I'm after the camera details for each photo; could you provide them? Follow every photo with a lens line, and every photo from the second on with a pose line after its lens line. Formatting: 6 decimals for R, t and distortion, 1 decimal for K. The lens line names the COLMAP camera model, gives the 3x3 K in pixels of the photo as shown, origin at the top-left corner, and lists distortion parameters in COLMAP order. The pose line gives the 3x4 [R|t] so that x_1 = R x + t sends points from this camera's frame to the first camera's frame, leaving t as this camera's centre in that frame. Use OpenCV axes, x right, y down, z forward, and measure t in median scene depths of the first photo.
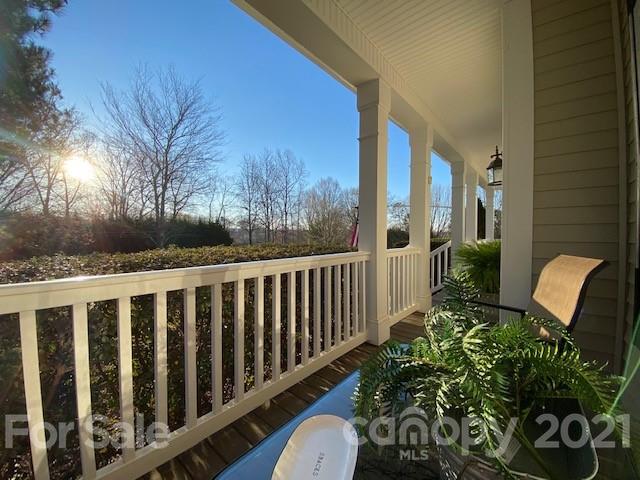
lens RADIAL K [[257.3, 0, 320.0], [0, 257.3, 240.0], [0, 0, 1]] dist [0.015317, -0.018244]
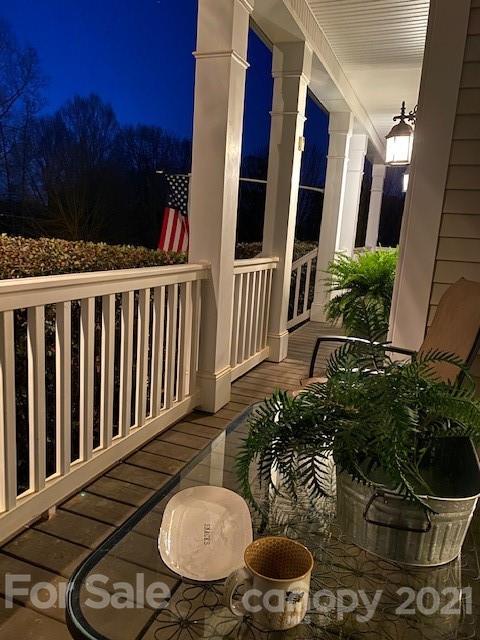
lens RADIAL K [[486.3, 0, 240.0], [0, 486.3, 320.0], [0, 0, 1]] dist [0.008982, 0.004705]
pose [[0.945854, -0.000241, 0.324592, -0.101409], [-0.056899, 0.984393, 0.166531, -0.020451], [-0.319567, -0.175983, 0.931078, -0.093507]]
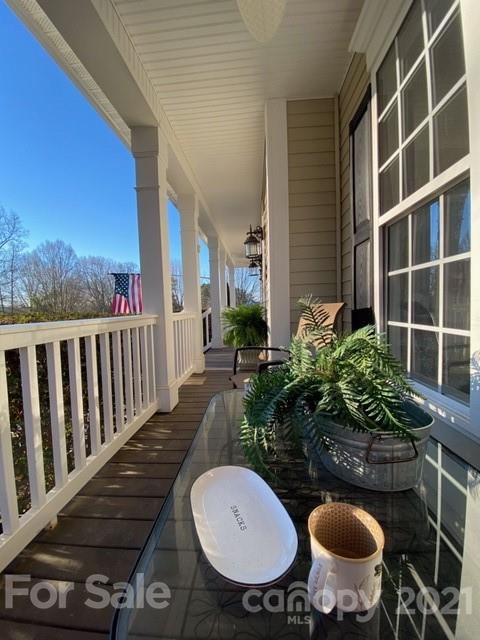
lens RADIAL K [[257.3, 0, 240.0], [0, 257.3, 320.0], [0, 0, 1]] dist [0.015317, -0.018244]
pose [[0.803228, -0.050649, 0.593514, -0.117518], [0.037299, 0.998700, 0.034749, 0.043820], [-0.594502, -0.005774, 0.804073, 0.075461]]
